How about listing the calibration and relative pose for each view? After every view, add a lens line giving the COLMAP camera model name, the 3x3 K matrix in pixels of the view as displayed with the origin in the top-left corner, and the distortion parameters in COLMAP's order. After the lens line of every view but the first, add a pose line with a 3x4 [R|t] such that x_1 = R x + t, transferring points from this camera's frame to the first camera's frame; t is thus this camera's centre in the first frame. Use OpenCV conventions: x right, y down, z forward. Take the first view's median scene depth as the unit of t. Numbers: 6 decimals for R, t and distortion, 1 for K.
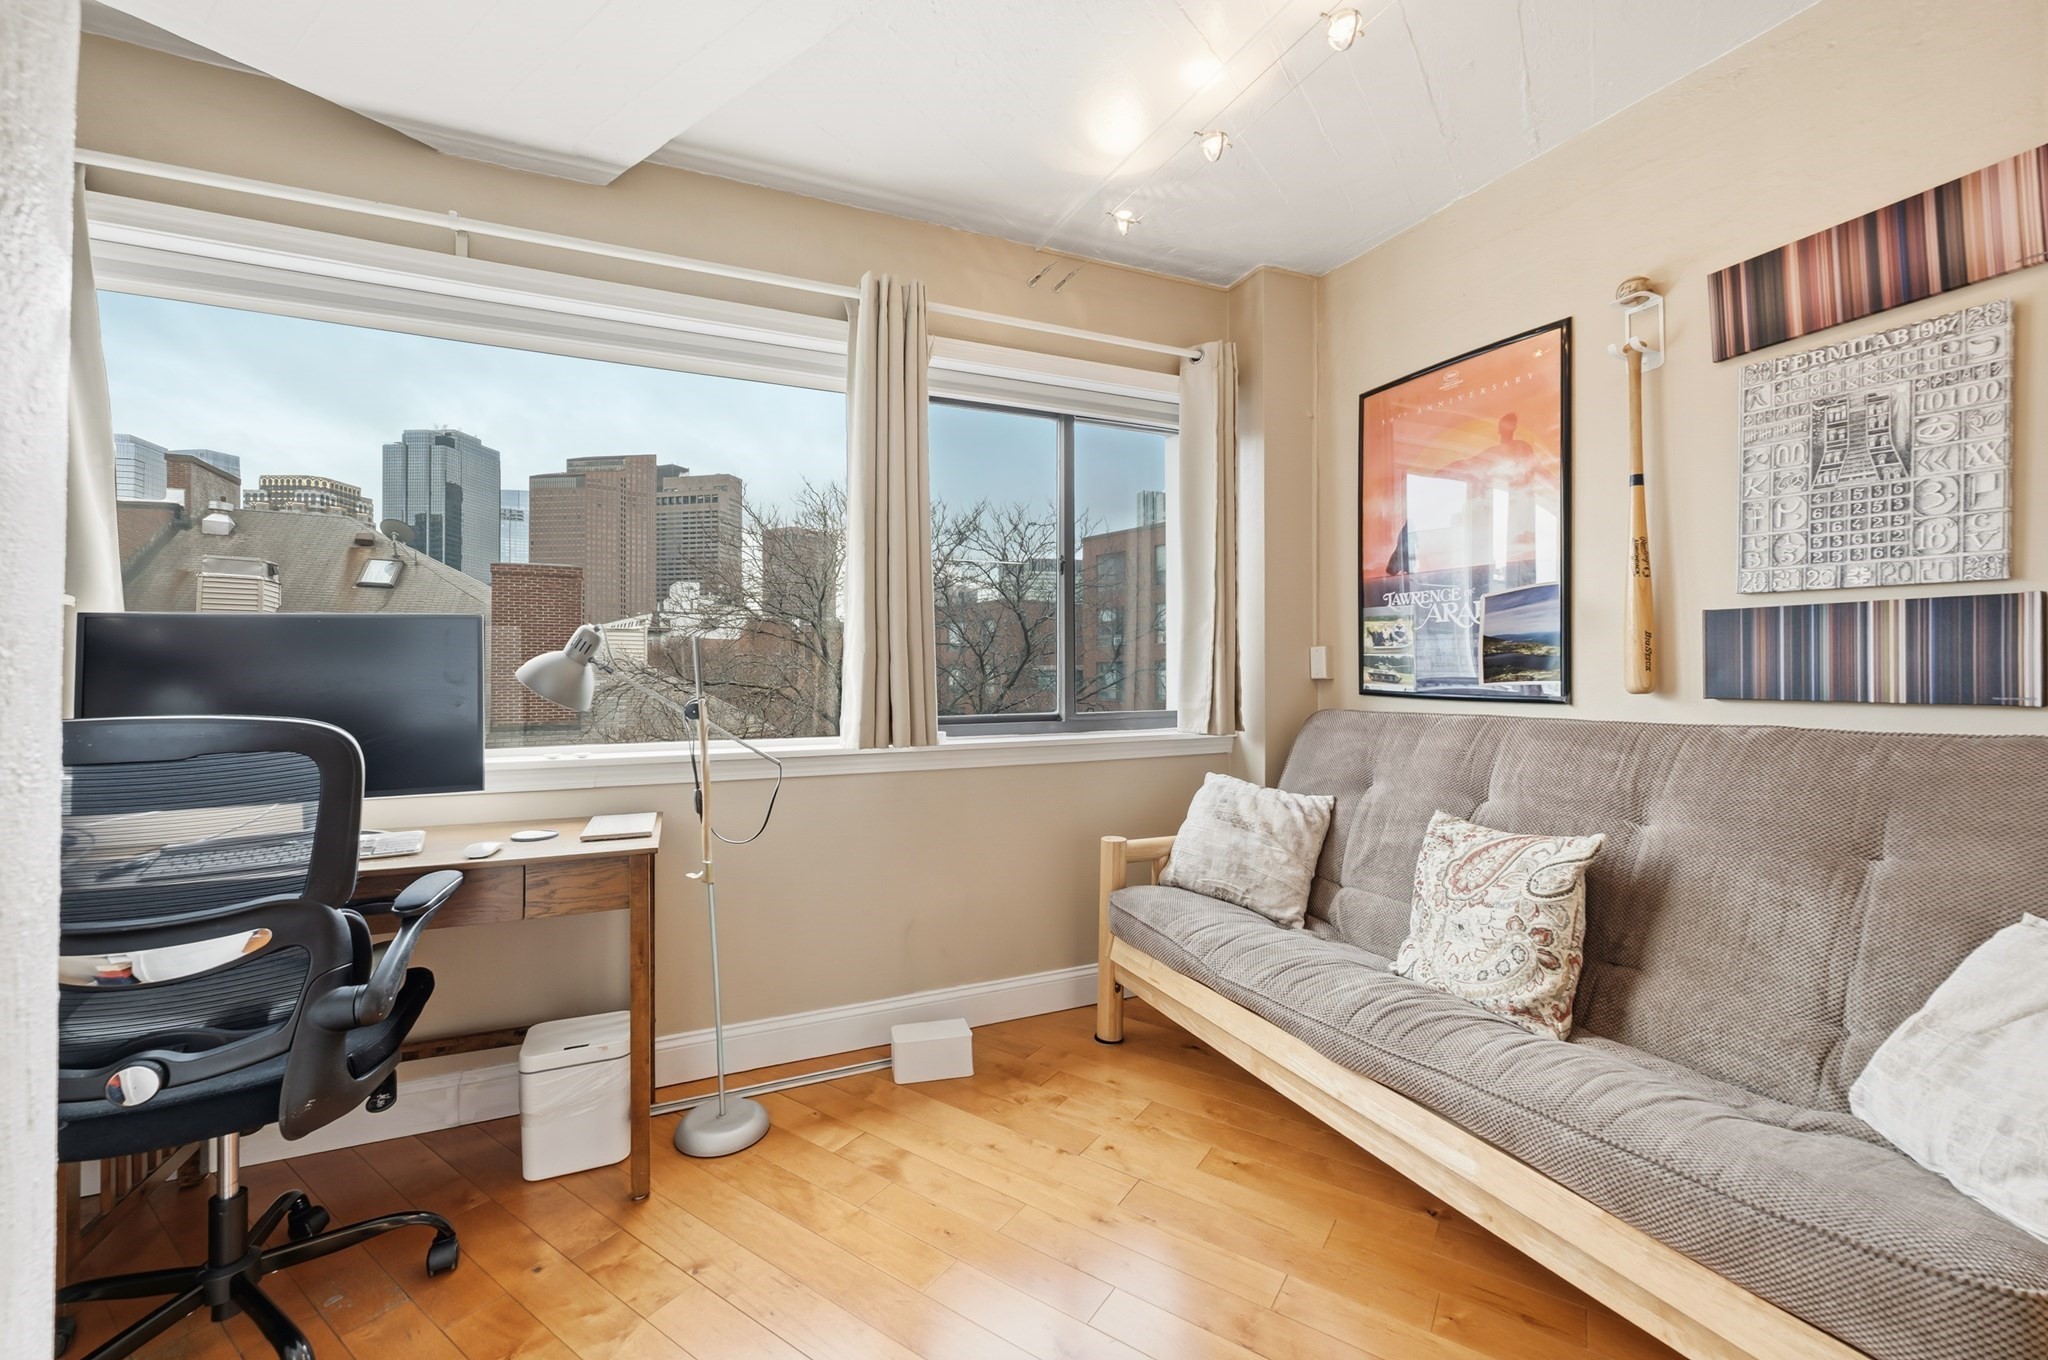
lens RADIAL K [[821.4, 0, 1033.0], [0, 821.4, 669.6], [0, 0, 1]] dist [-0.002870, 0.000261]
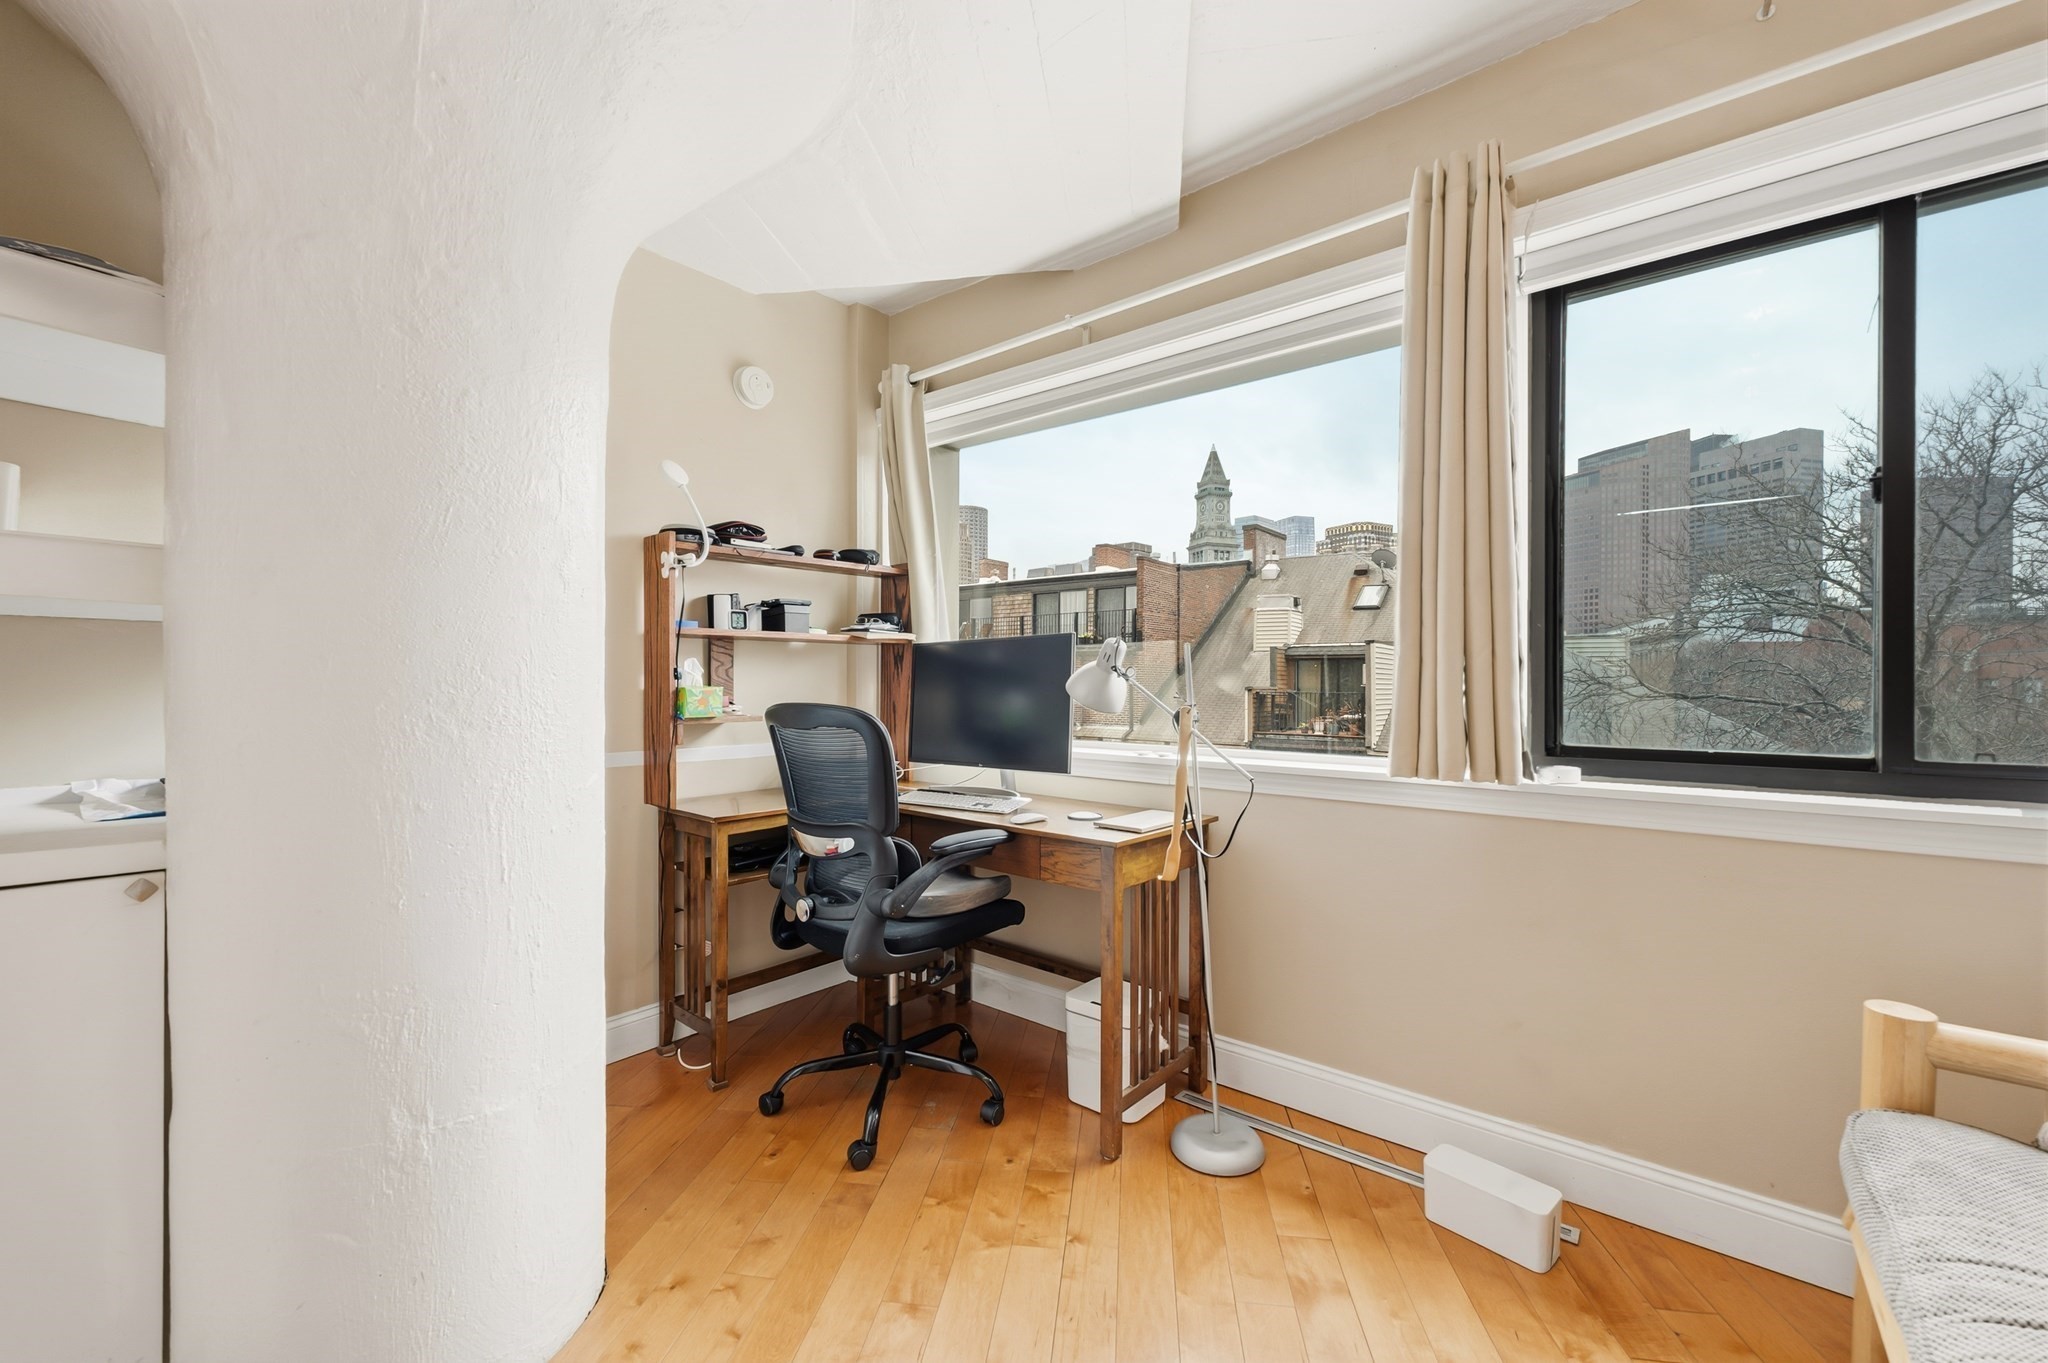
lens RADIAL K [[821.4, 0, 1025.2], [0, 821.4, 683.5], [0, 0, 1]] dist [-0.002870, 0.000261]
pose [[0.442876, 0.006395, -0.896560, 0.399270], [-0.002174, 0.999979, 0.006059, 0.002228], [0.896580, -0.000734, 0.442881, 0.367373]]
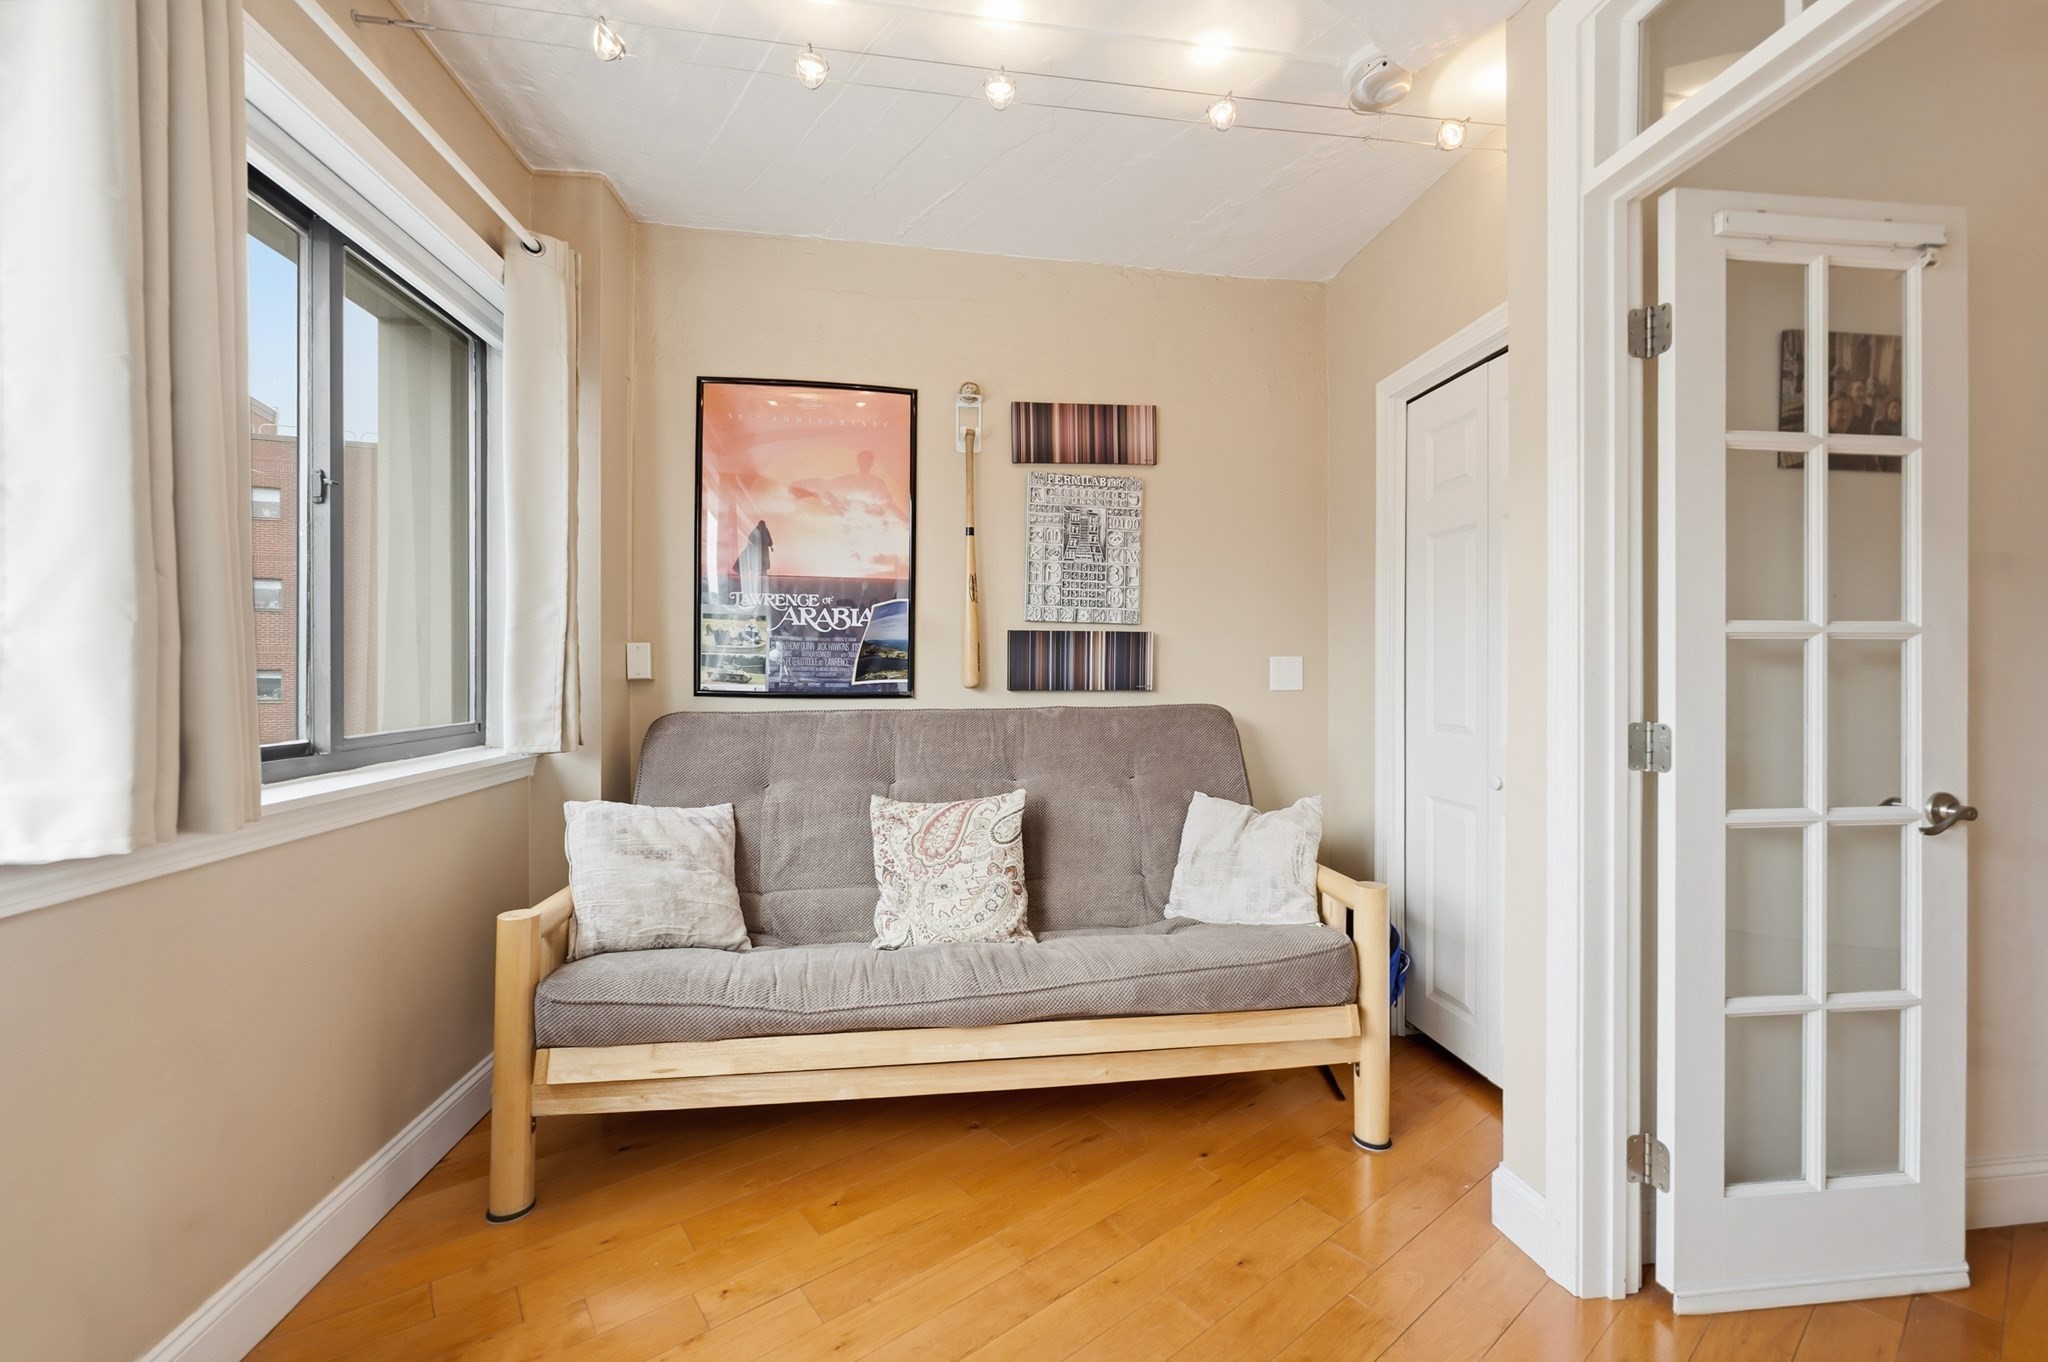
lens RADIAL K [[821.4, 0, 1014.6], [0, 821.4, 683.7], [0, 0, 1]] dist [-0.002870, 0.000261]
pose [[0.307390, -0.010255, 0.951528, -0.537320], [-0.004401, 0.999916, 0.012199, 0.004927], [-0.951573, -0.007937, 0.307319, 0.504429]]
